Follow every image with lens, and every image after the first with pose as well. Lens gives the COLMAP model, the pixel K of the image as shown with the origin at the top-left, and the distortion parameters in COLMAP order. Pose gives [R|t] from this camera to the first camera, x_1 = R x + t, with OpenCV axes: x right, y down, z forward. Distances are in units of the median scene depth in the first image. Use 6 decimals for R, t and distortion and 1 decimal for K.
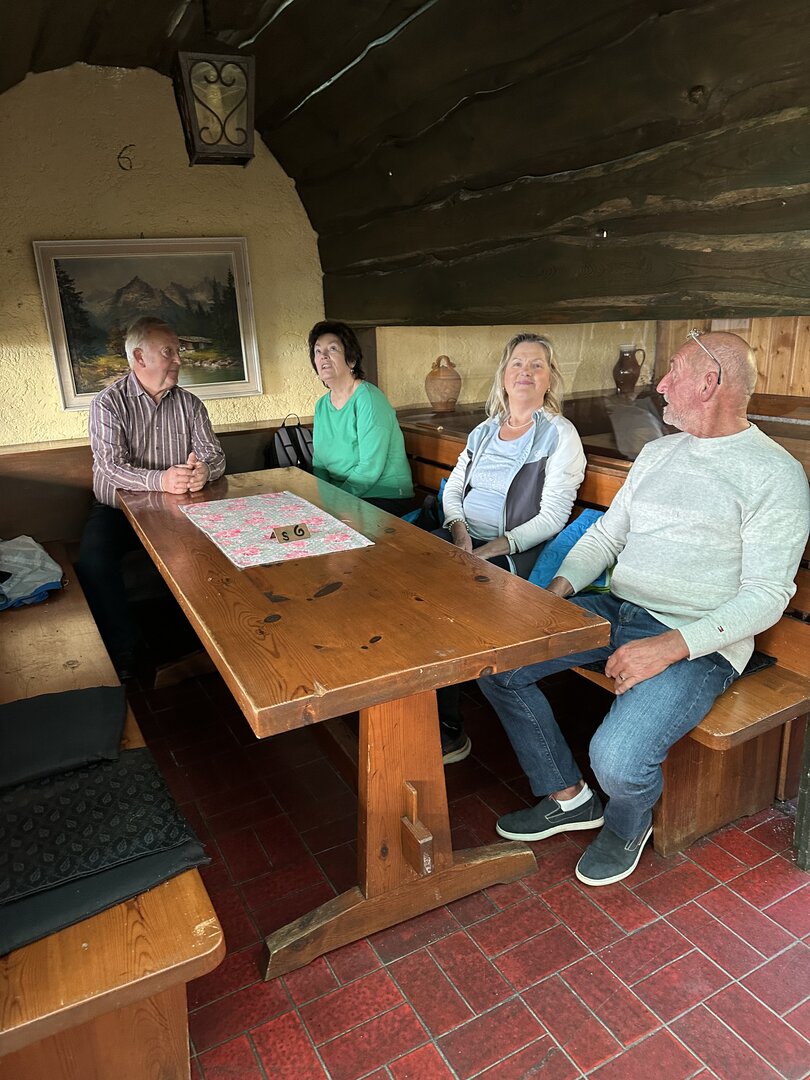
lens RADIAL K [[756.3, 0, 405.0], [0, 756.3, 540.0], [0, 0, 1]] dist [0.003173, -0.002413]
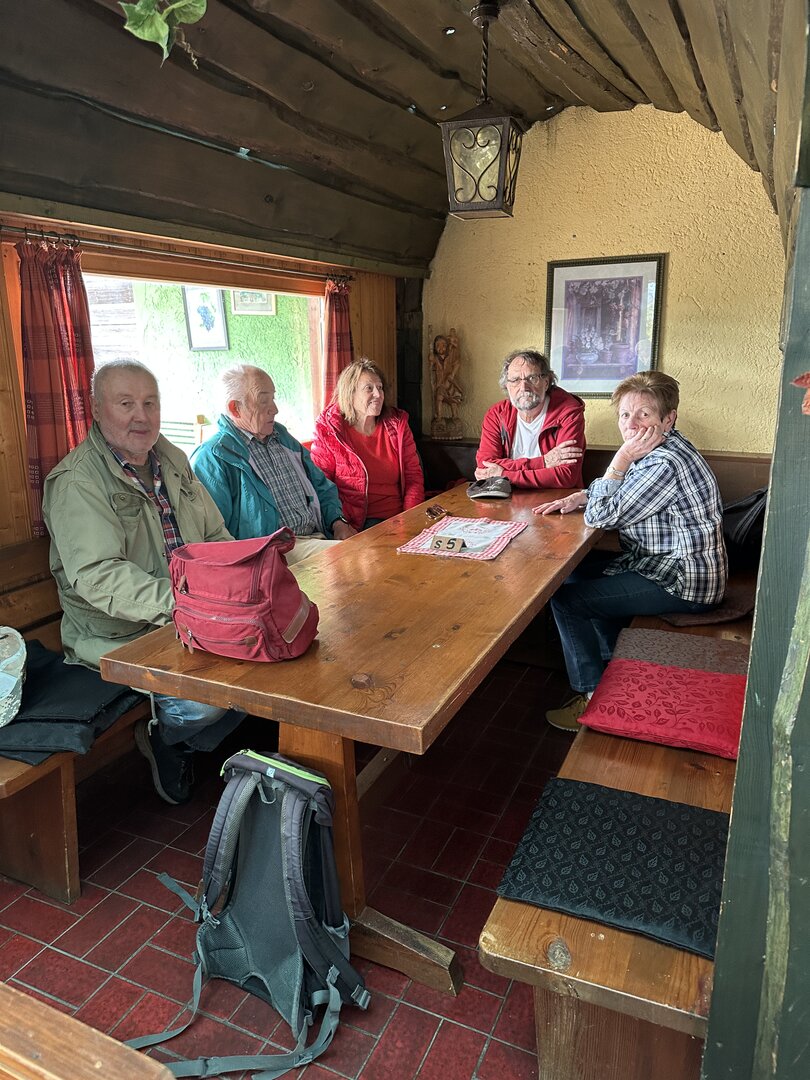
lens RADIAL K [[756.3, 0, 405.0], [0, 756.3, 540.0], [0, 0, 1]] dist [0.003173, -0.002413]
pose [[0.587828, 0.221417, -0.778096, 0.709380], [-0.239458, 0.966338, 0.094080, -0.117006], [0.772734, 0.131018, 0.621060, 0.292874]]
